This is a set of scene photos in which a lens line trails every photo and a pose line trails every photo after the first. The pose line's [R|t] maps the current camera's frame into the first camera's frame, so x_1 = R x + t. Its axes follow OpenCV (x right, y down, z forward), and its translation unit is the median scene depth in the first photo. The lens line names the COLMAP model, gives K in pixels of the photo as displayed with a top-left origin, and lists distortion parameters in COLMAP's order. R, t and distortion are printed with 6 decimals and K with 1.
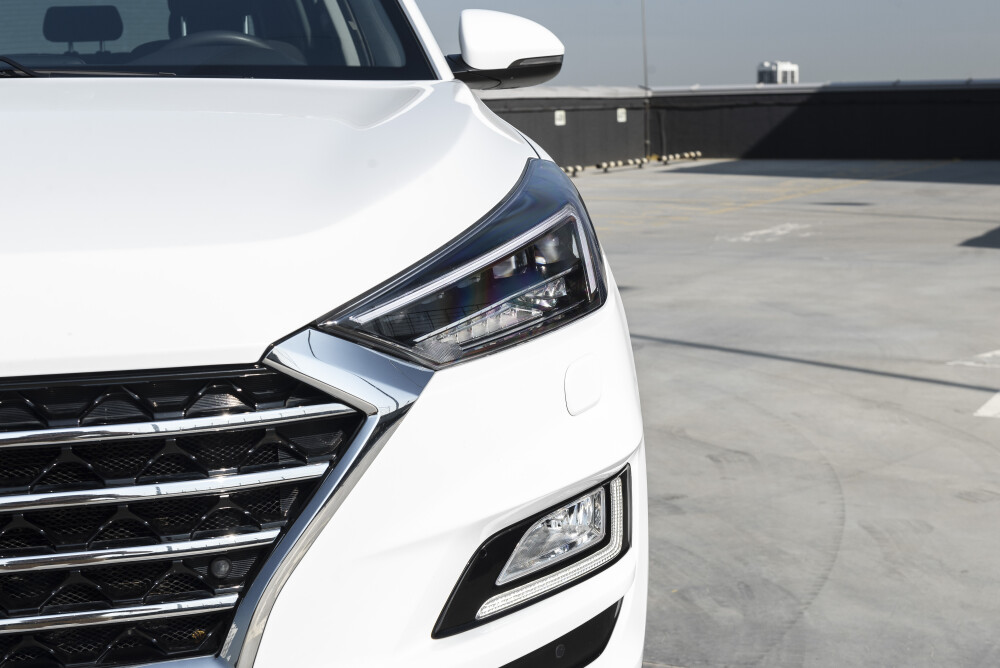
lens RADIAL K [[1564.7, 0, 500.0], [0, 1564.7, 334.0], [0, 0, 1]] dist [0.020869, 0.051142]
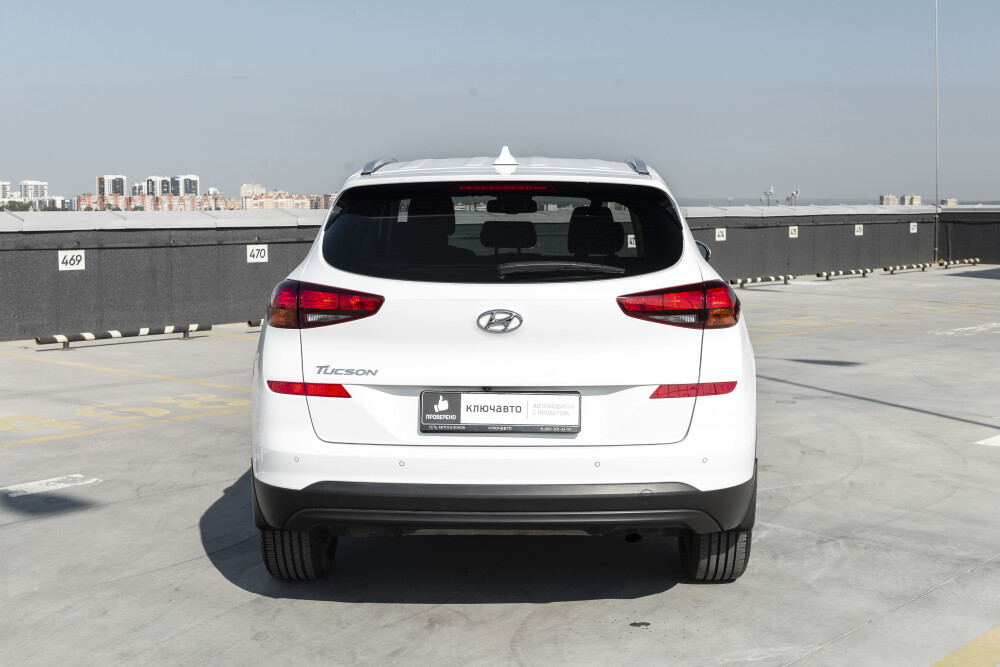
lens RADIAL K [[1331.0, 0, 500.0], [0, 1331.0, 333.5], [0, 0, 1]] dist [0.004615, -0.002946]
pose [[0.966770, 0.043368, -0.251943, 0.031447], [-0.054304, 0.997853, -0.036613, 0.002379], [0.249814, 0.049078, 0.967049, -0.119505]]
